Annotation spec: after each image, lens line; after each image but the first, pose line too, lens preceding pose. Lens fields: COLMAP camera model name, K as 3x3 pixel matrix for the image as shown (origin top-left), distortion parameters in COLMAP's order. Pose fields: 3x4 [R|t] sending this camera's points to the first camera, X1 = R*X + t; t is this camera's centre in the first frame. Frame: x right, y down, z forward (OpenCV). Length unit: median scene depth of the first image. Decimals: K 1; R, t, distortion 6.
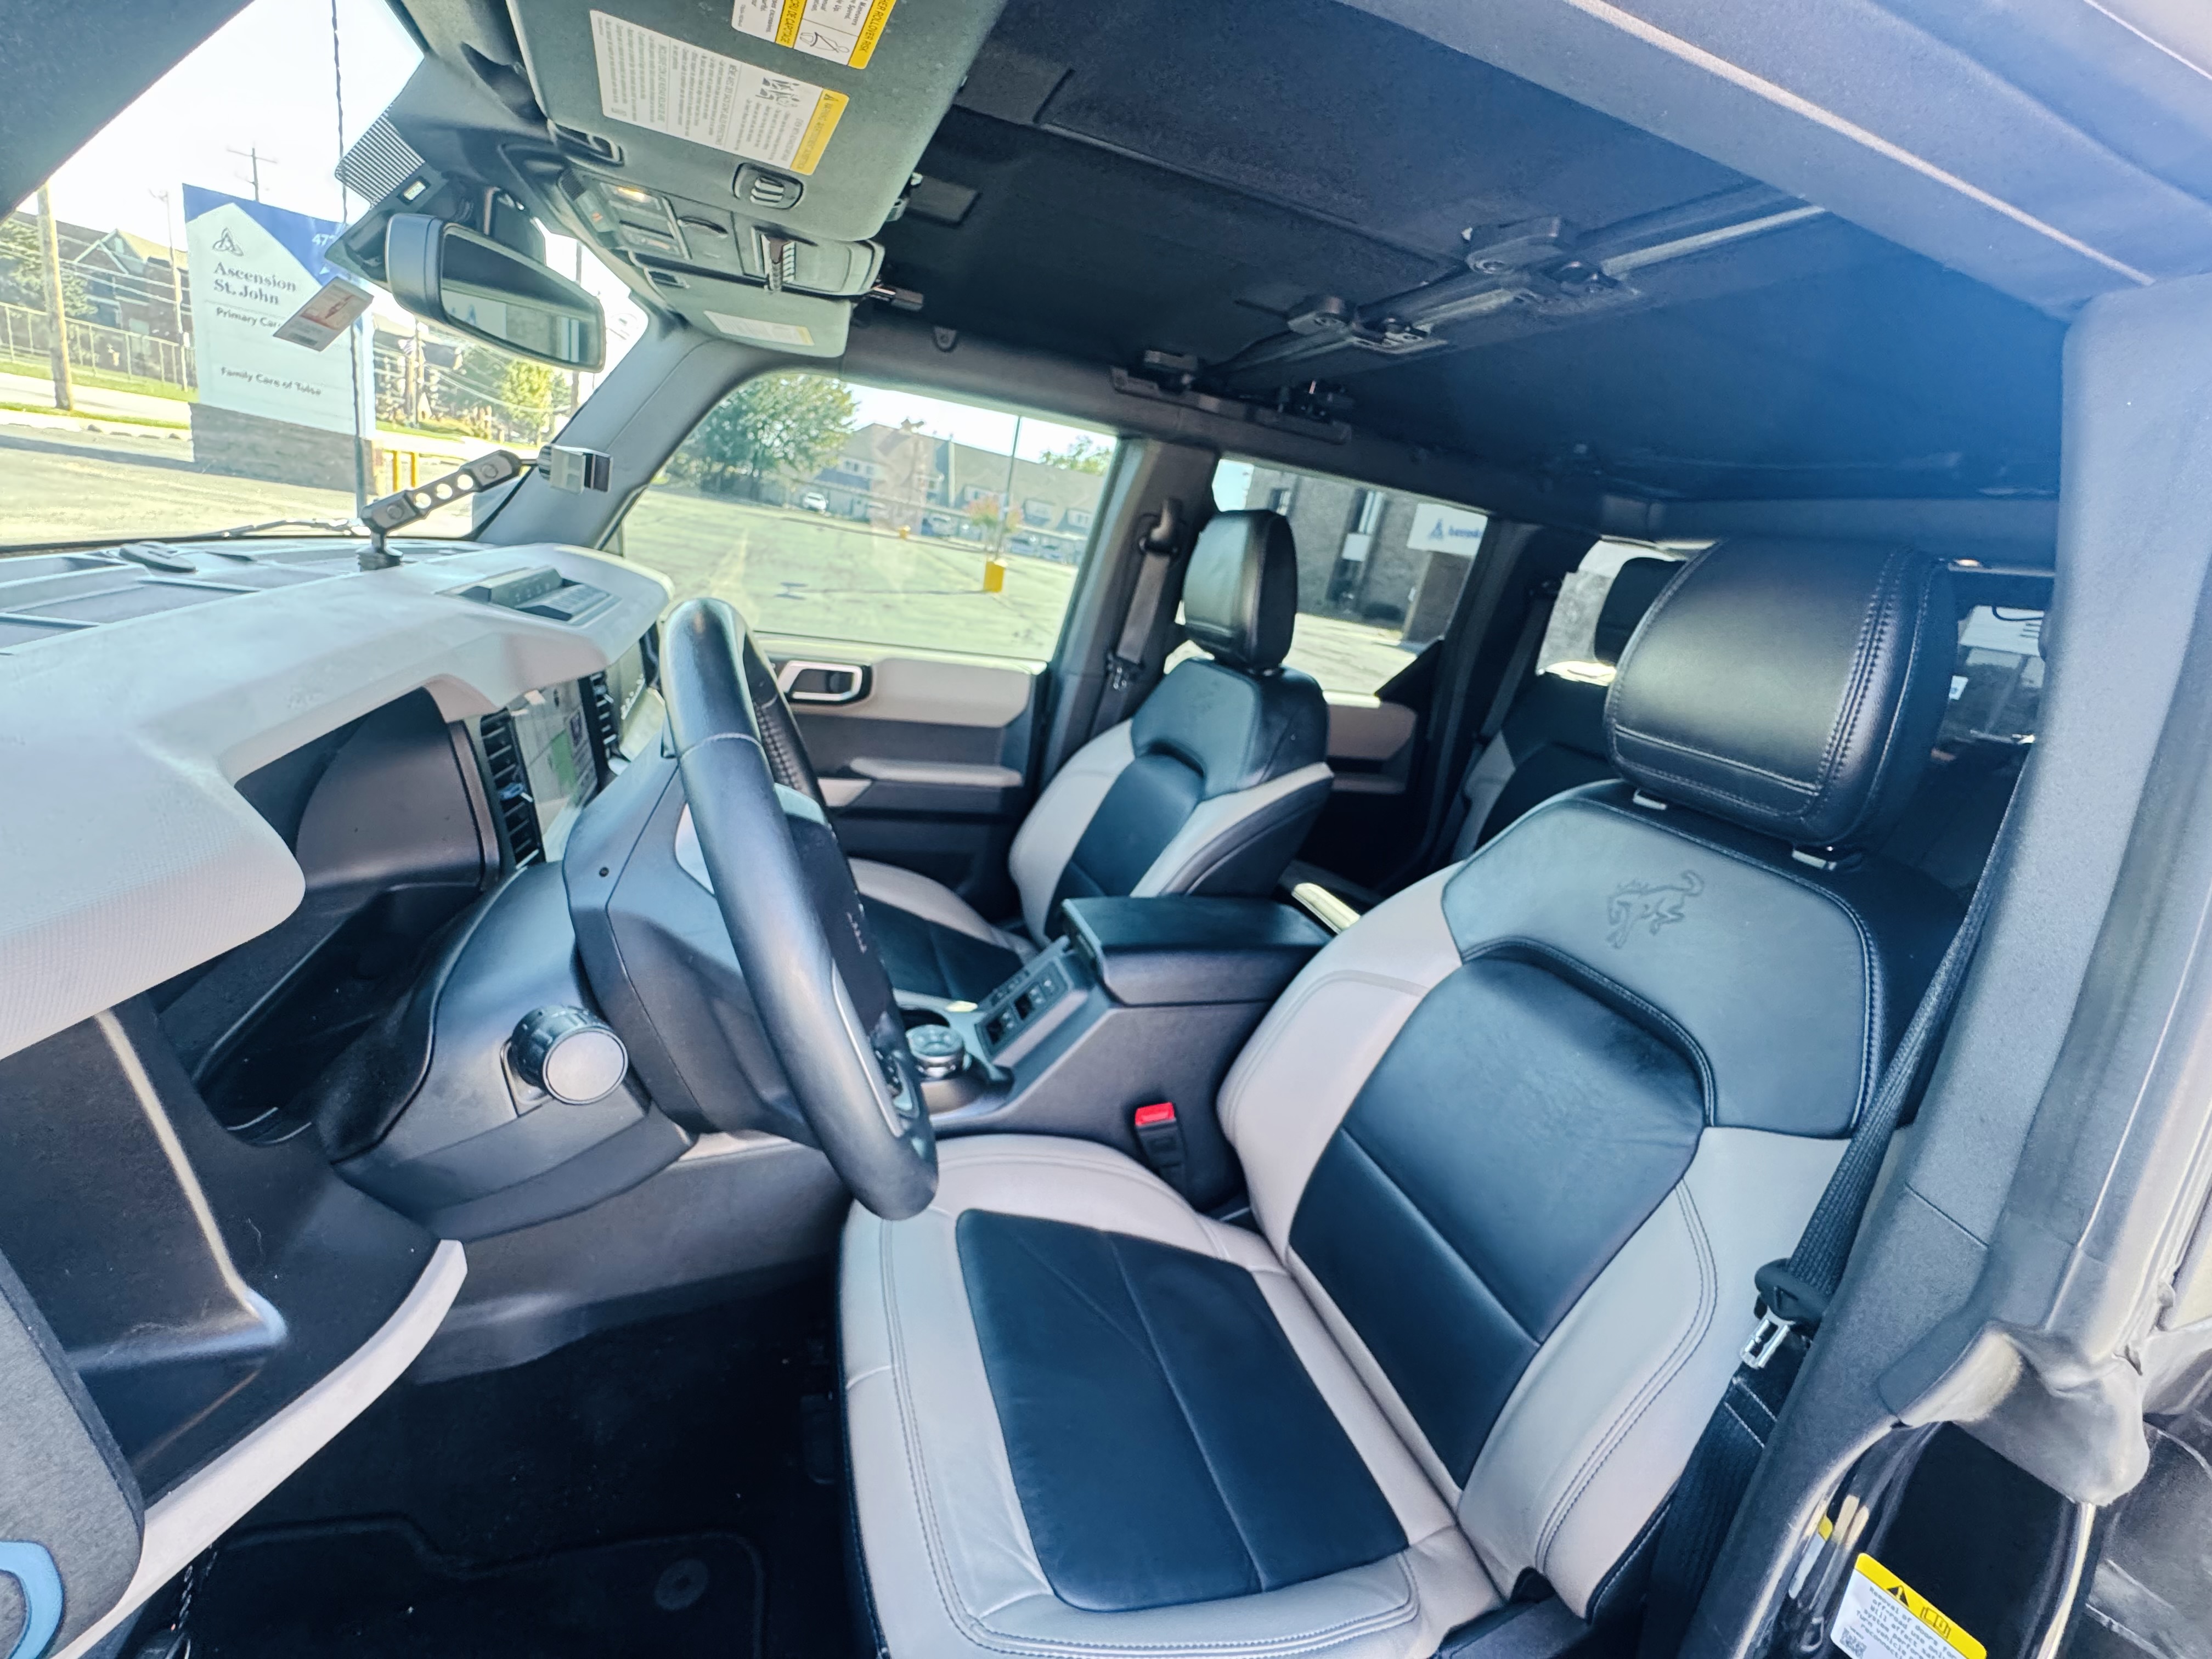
lens RADIAL K [[888.9, 0, 1103.5], [0, 888.9, 824.1], [0, 0, 1]] dist [-0.008134, 0.000170]
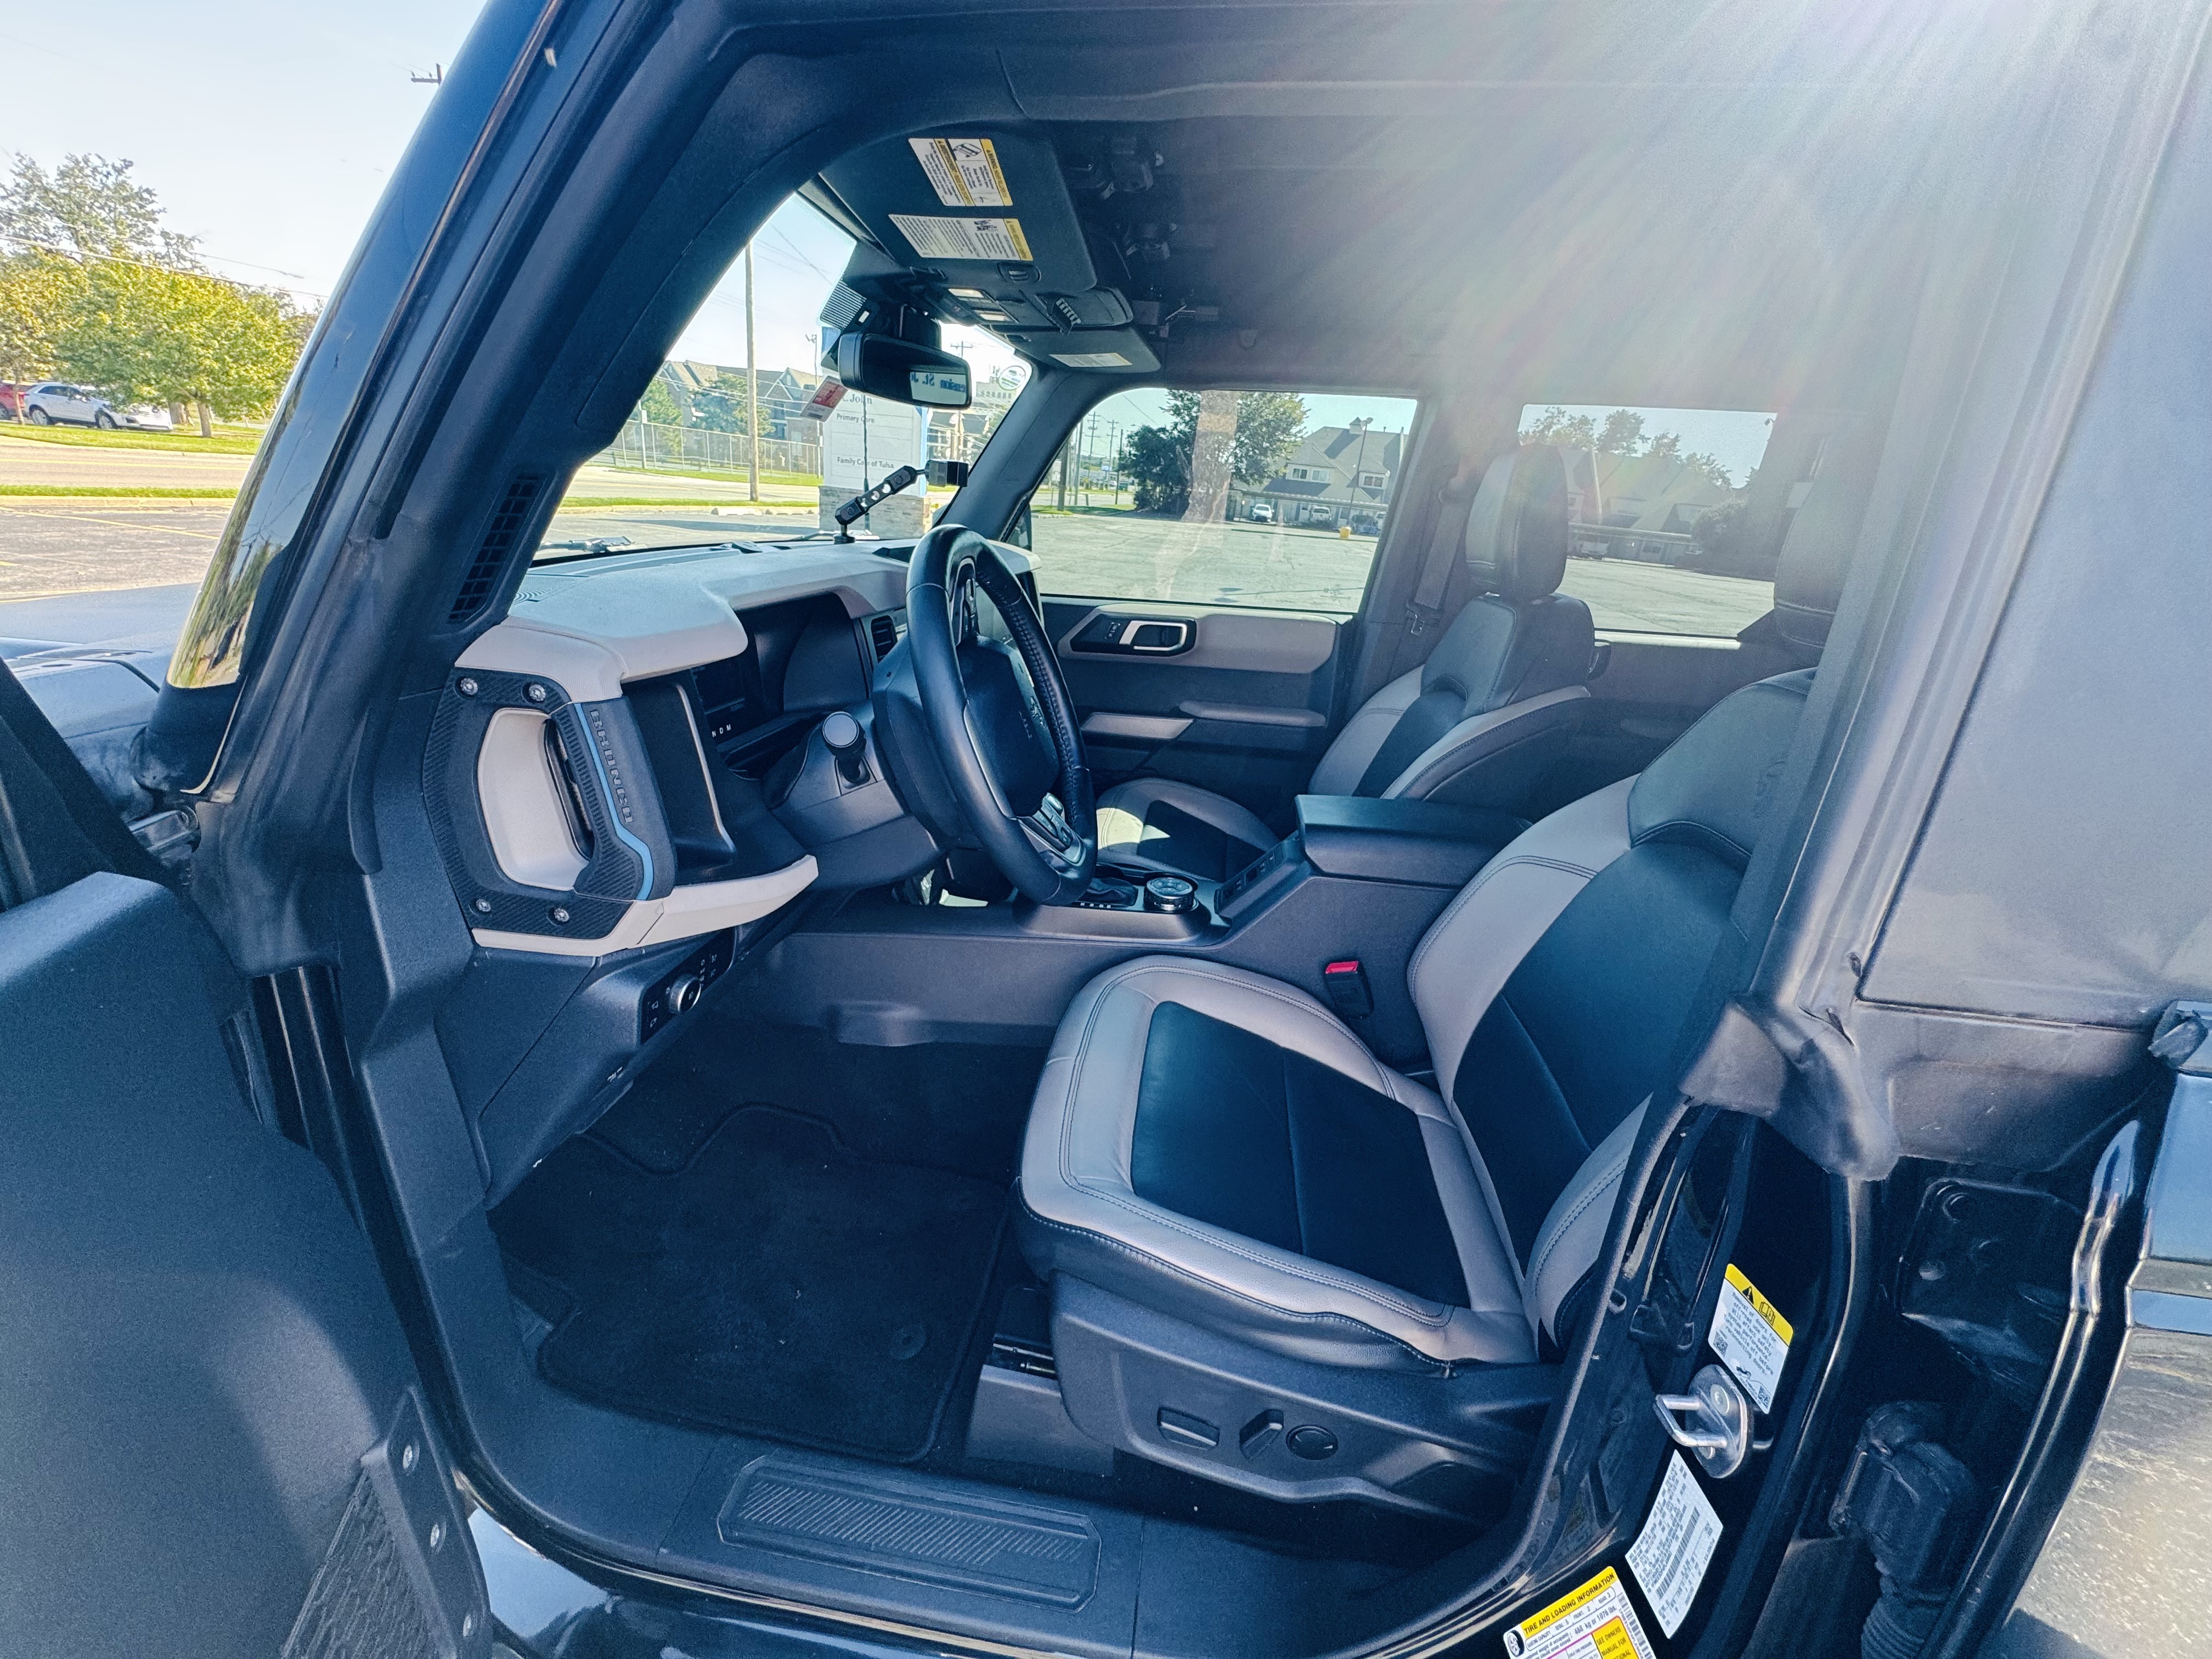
lens RADIAL K [[881.2, 0, 1106.7], [0, 881.2, 825.1], [0, 0, 1]] dist [-0.001883, 0.000350]
pose [[0.887304, 0.053546, -0.458067, 0.201836], [-0.053906, 0.998470, 0.012298, 0.092718], [0.458025, 0.013780, 0.888833, -0.121960]]
